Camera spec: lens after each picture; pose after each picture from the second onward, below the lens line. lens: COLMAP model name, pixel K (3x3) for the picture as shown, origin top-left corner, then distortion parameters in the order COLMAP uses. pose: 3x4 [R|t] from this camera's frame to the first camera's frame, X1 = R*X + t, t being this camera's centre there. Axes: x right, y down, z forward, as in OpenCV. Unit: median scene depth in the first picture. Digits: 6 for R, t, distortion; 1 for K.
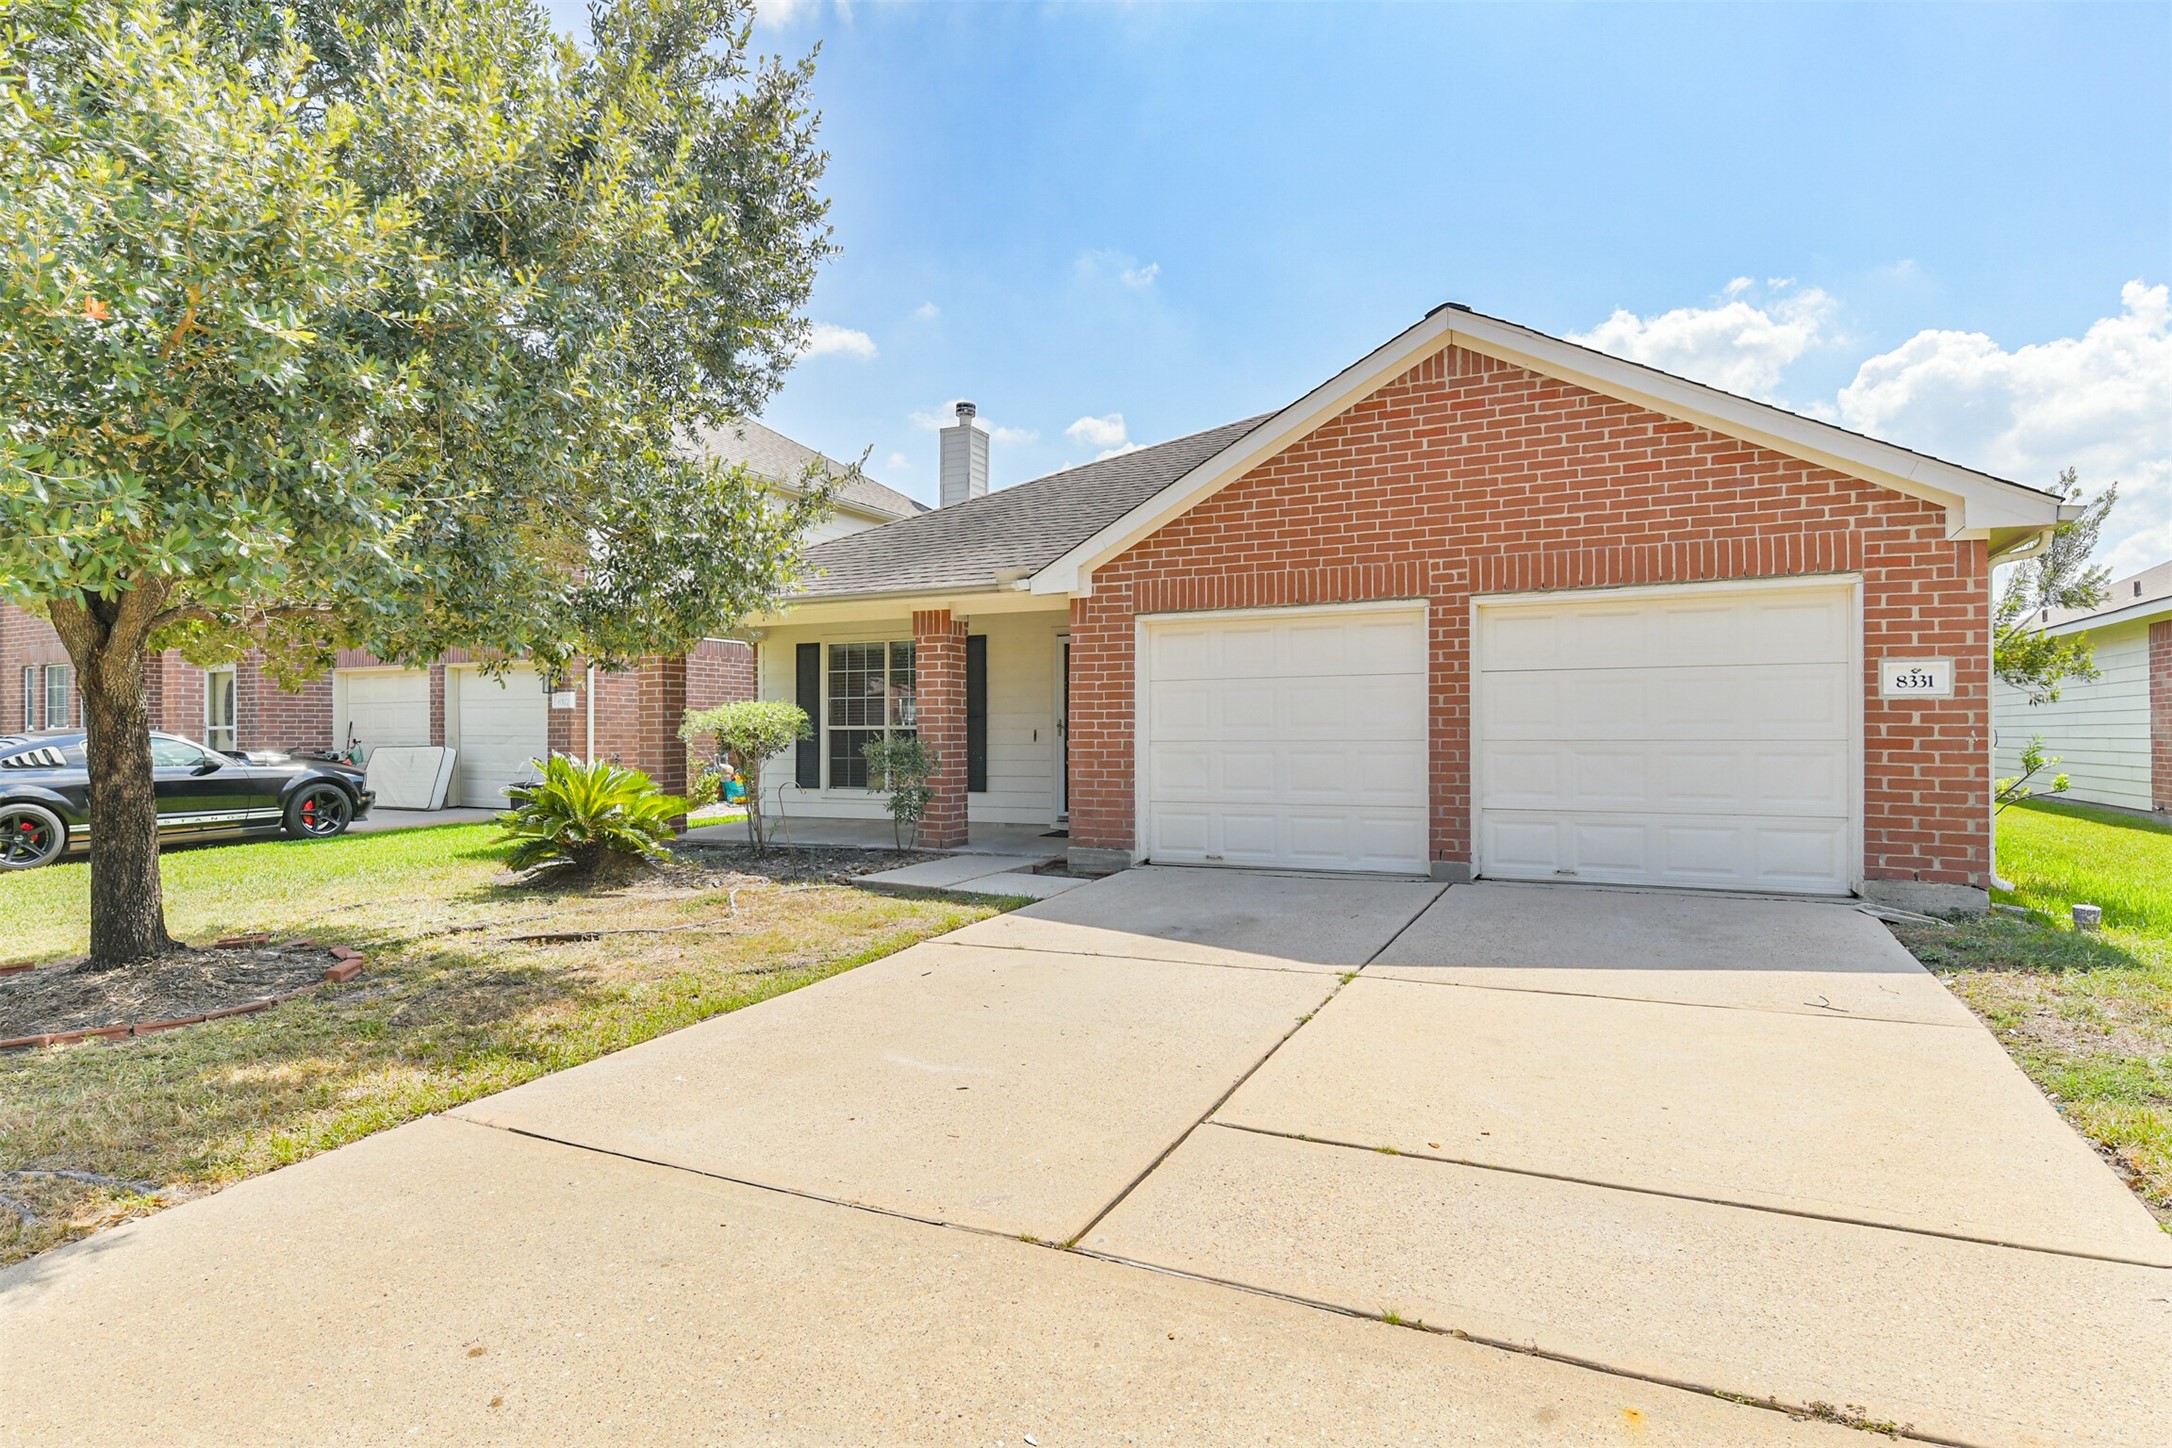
lens RADIAL K [[978.1, 0, 1080.0], [0, 978.1, 716.2], [0, 0, 1]] dist [-0.002658, 0.000557]
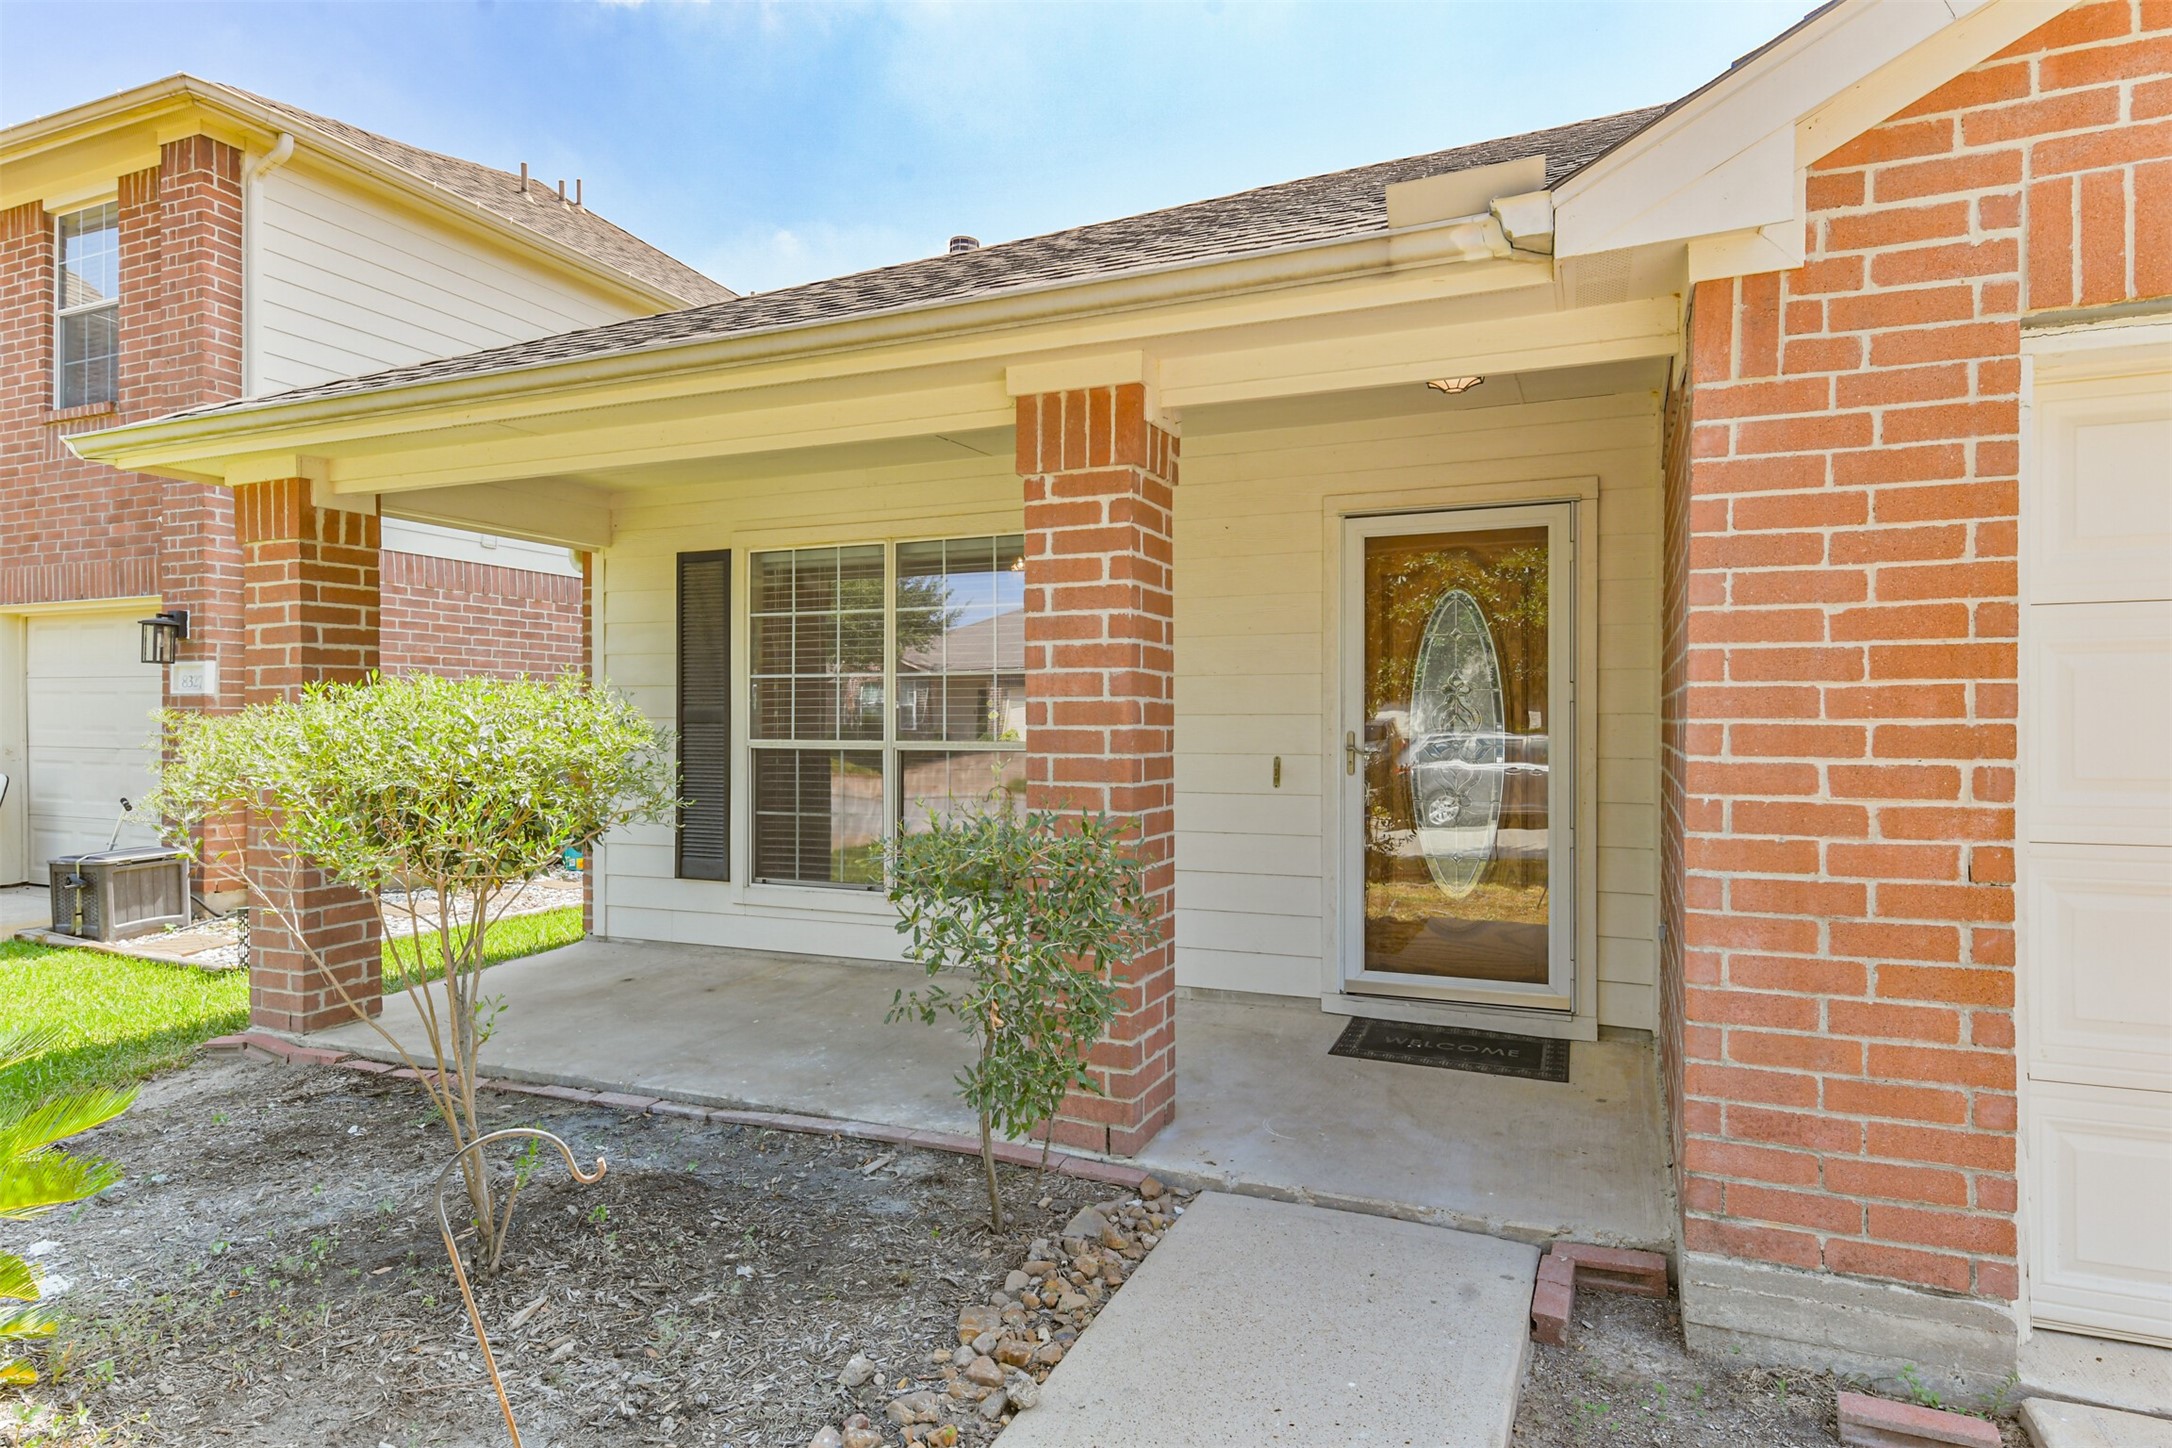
lens RADIAL K [[1179.0, 0, 1096.1], [0, 1179.0, 721.7], [0, 0, 1]] dist [0.013608, -0.000991]
pose [[0.999545, 0.004978, 0.029745, -0.209940], [-0.005369, 0.999900, 0.013083, -0.010105], [-0.029677, -0.013236, 0.999472, 0.830245]]
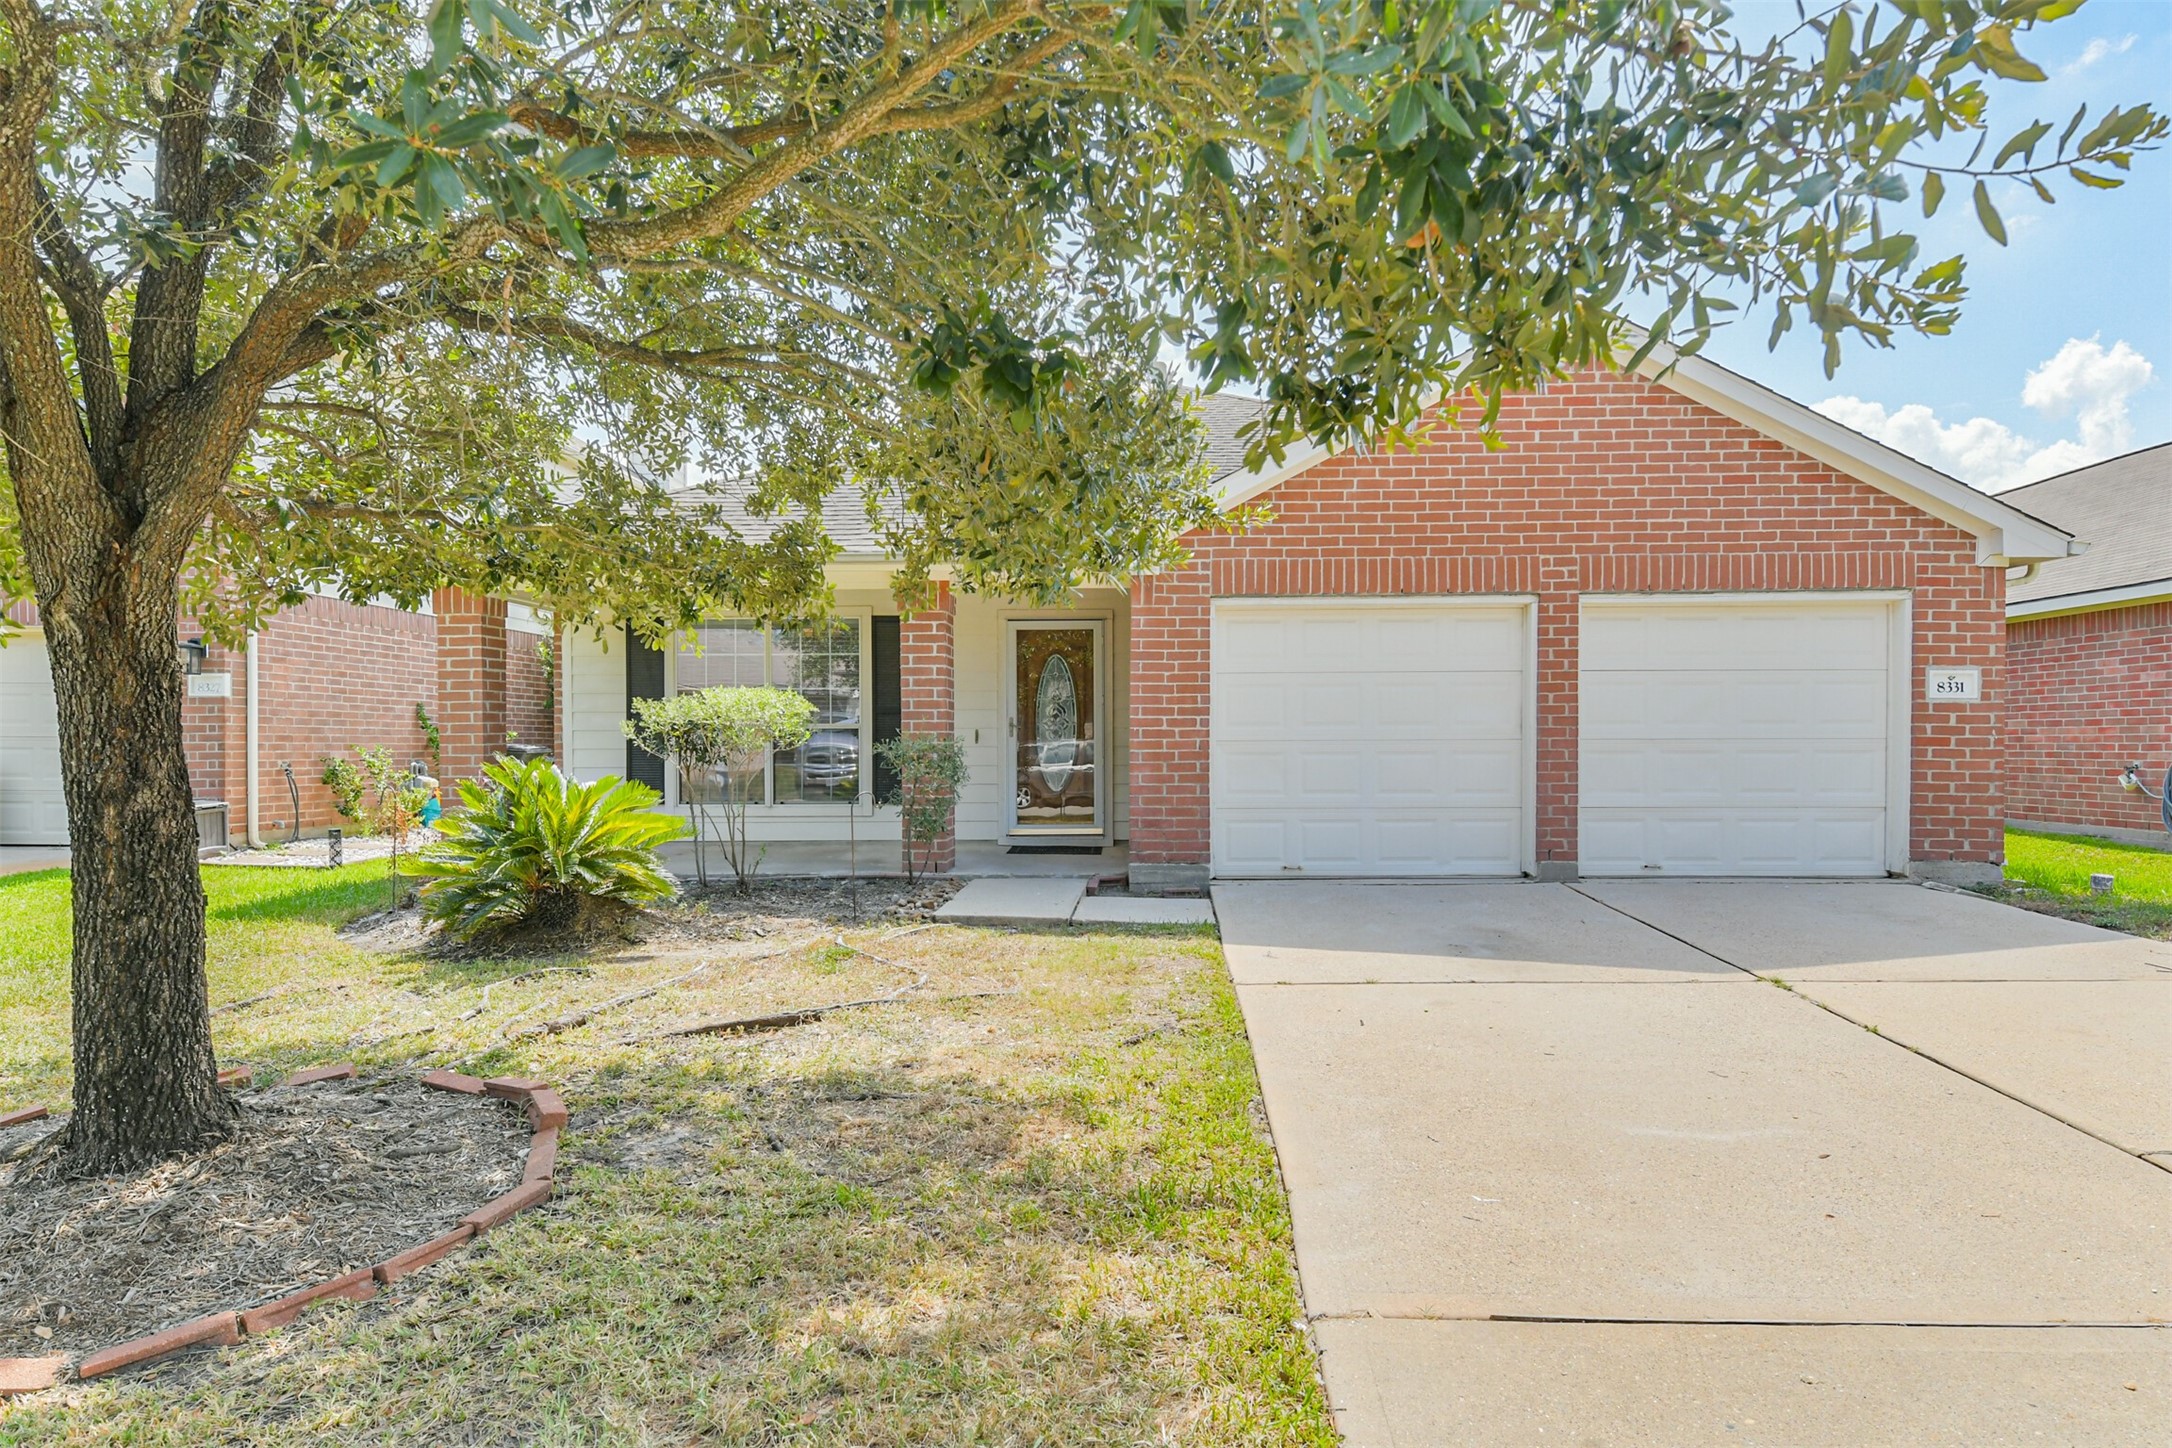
lens RADIAL K [[1038.5, 0, 1078.4], [0, 1038.5, 739.1], [0, 0, 1]] dist [0.001589, -0.002328]
pose [[0.932115, 0.001978, 0.362156, -0.459905], [-0.007700, 0.999867, 0.014355, 0.013351], [-0.362080, -0.016169, 0.932007, 0.195905]]
